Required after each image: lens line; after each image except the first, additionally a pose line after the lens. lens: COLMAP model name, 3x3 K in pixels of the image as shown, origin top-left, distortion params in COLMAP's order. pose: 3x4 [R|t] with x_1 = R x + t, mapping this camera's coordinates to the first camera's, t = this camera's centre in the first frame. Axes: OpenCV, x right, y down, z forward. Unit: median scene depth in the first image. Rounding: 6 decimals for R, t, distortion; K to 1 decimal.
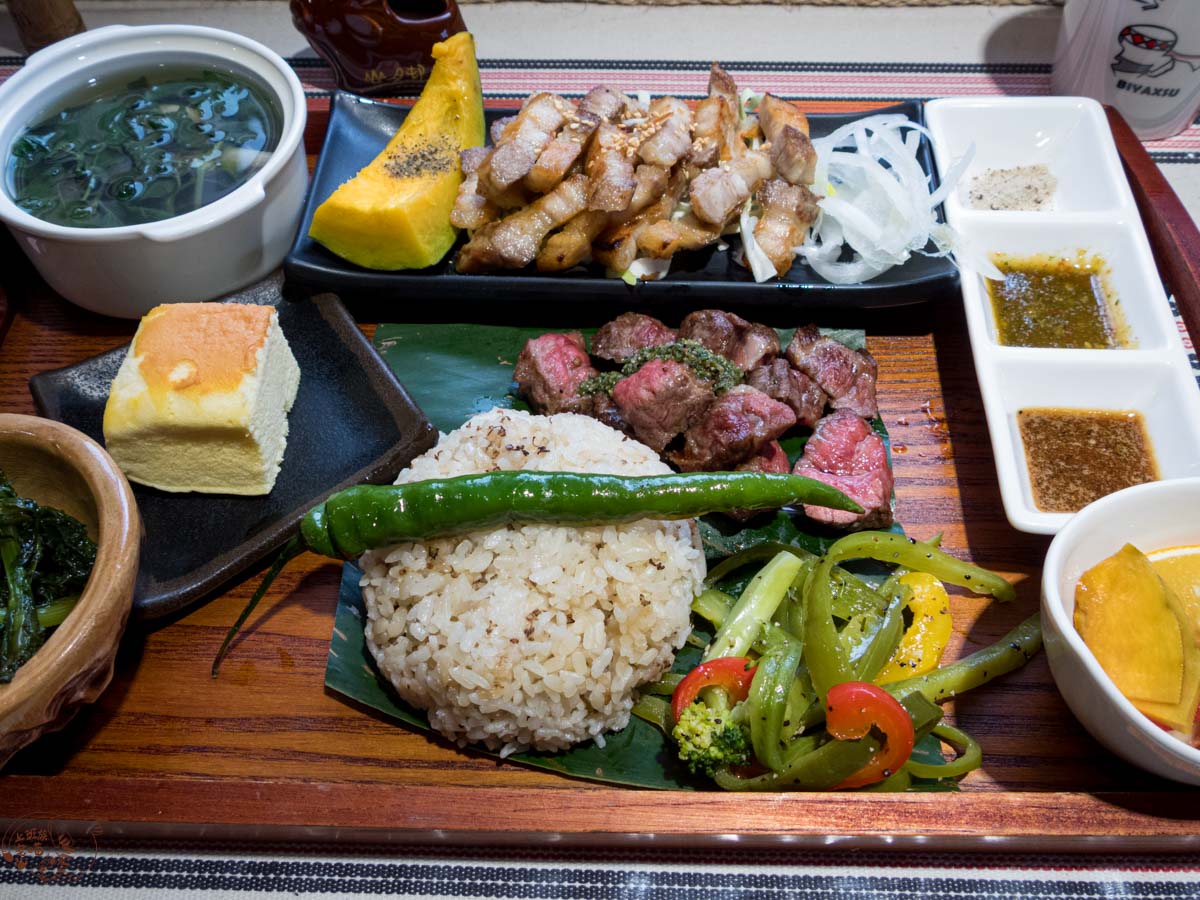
lens RADIAL K [[1123.7, 0, 600.0], [0, 1123.7, 450.0], [0, 0, 1]] dist [-0.007574, -0.012958]
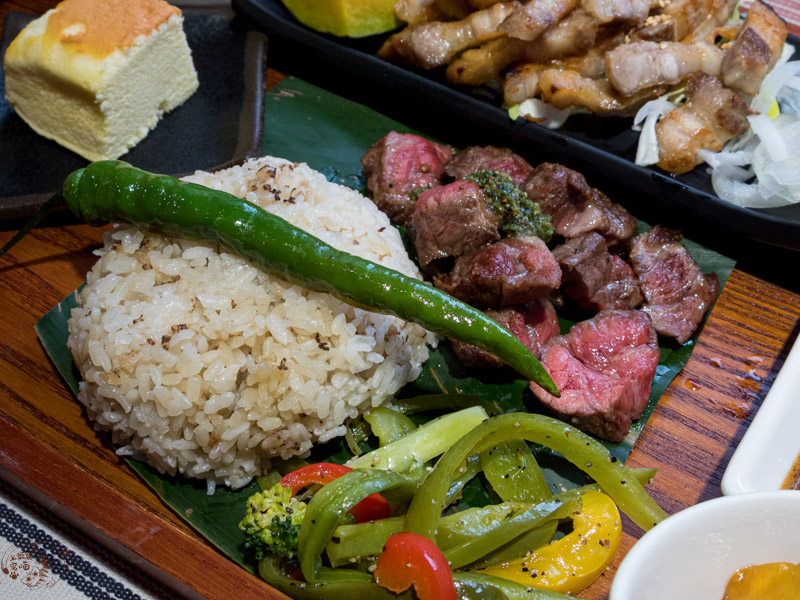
lens RADIAL K [[1092.5, 0, 400.0], [0, 1092.5, 300.0], [0, 0, 1]] dist [-0.029170, -0.103722]
pose [[0.854600, 0.395240, -0.336814, 0.370587], [-0.415778, 0.909385, 0.012175, 0.026603], [0.311106, 0.129635, 0.941492, 0.122996]]
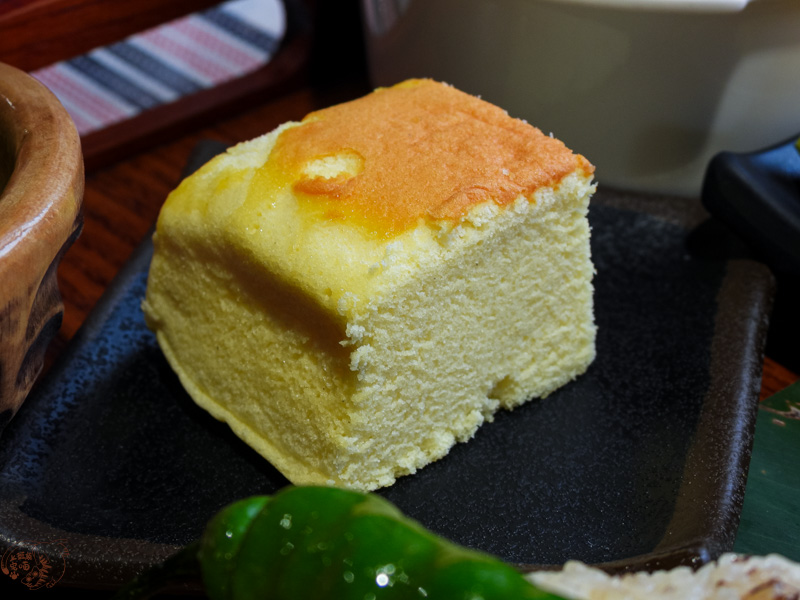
lens RADIAL K [[1782.2, 0, 400.0], [0, 1782.2, 300.0], [0, 0, 1]] dist [-0.314127, -0.507466]
pose [[0.663744, 0.405503, -0.628500, 0.119931], [-0.591796, 0.798583, -0.109742, 0.035882], [0.457408, 0.444784, 0.770029, 0.481609]]
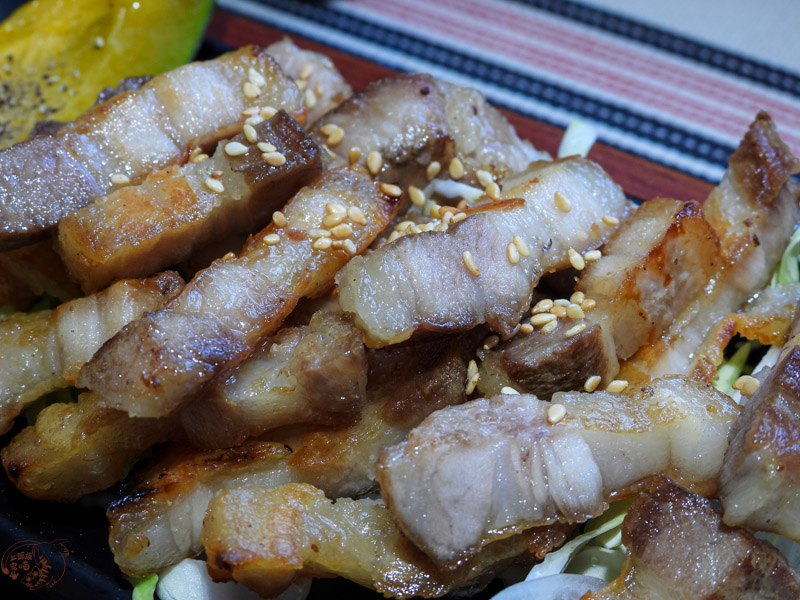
lens RADIAL K [[1782.2, 0, 400.0], [0, 1782.2, 300.0], [0, 0, 1]] dist [-0.314127, -0.507466]
pose [[0.854266, 0.342819, -0.390773, 0.312464], [-0.394787, 0.916898, -0.058661, -0.273306], [0.338189, 0.204385, 0.918616, 0.591821]]
